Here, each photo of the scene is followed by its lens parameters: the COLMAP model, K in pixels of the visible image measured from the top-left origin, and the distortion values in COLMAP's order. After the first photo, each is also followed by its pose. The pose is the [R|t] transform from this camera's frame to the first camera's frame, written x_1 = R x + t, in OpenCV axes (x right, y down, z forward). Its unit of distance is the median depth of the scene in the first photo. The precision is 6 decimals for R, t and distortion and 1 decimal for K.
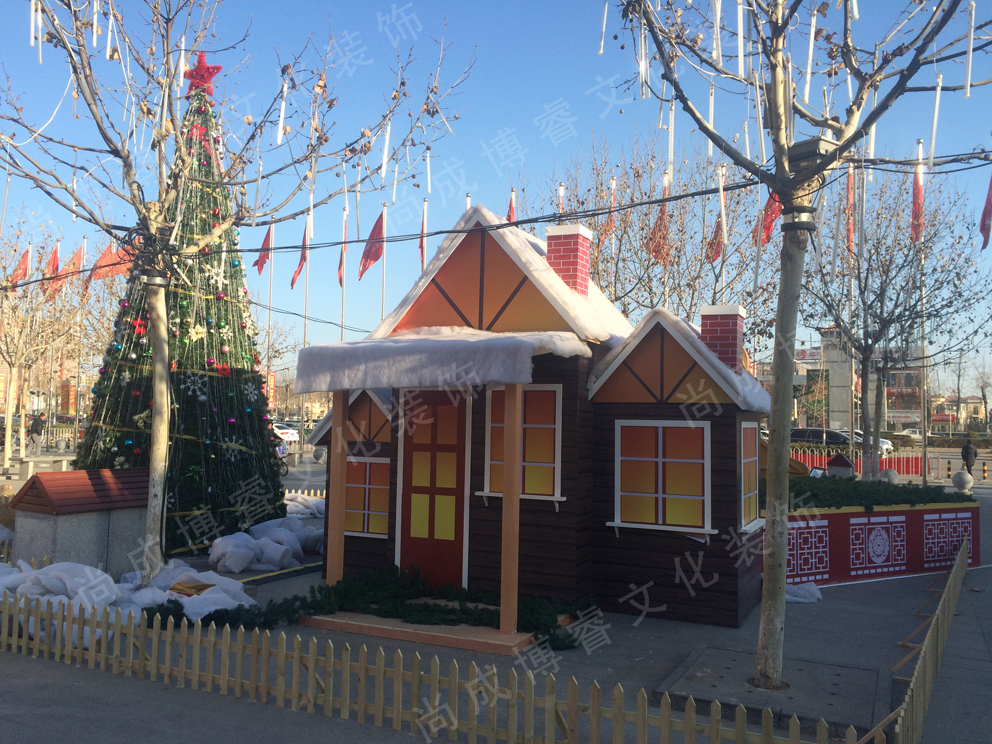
lens RADIAL K [[855.4, 0, 496.5], [0, 855.4, 369.1], [0, 0, 1]] dist [0.058373, -0.005158]
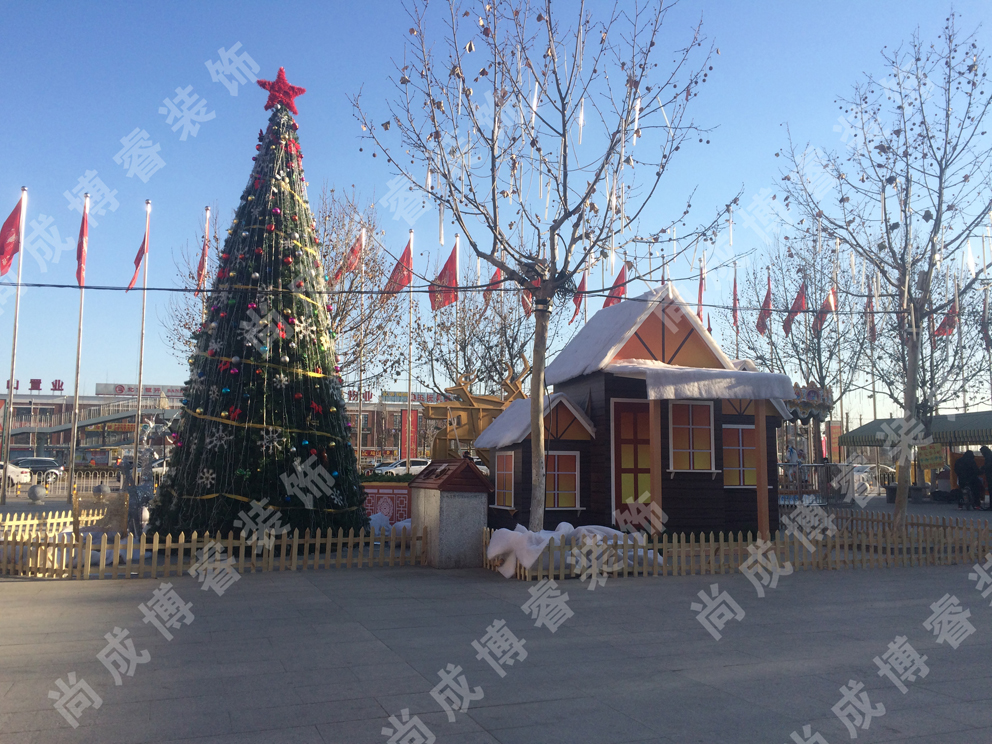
lens RADIAL K [[855.4, 0, 497.2], [0, 855.4, 373.9], [0, 0, 1]] dist [0.058373, -0.005158]
pose [[0.691521, 0.062139, 0.719679, -1.309118], [-0.034786, 0.998002, -0.052746, 0.063017], [-0.721518, 0.011440, 0.692301, 0.160354]]
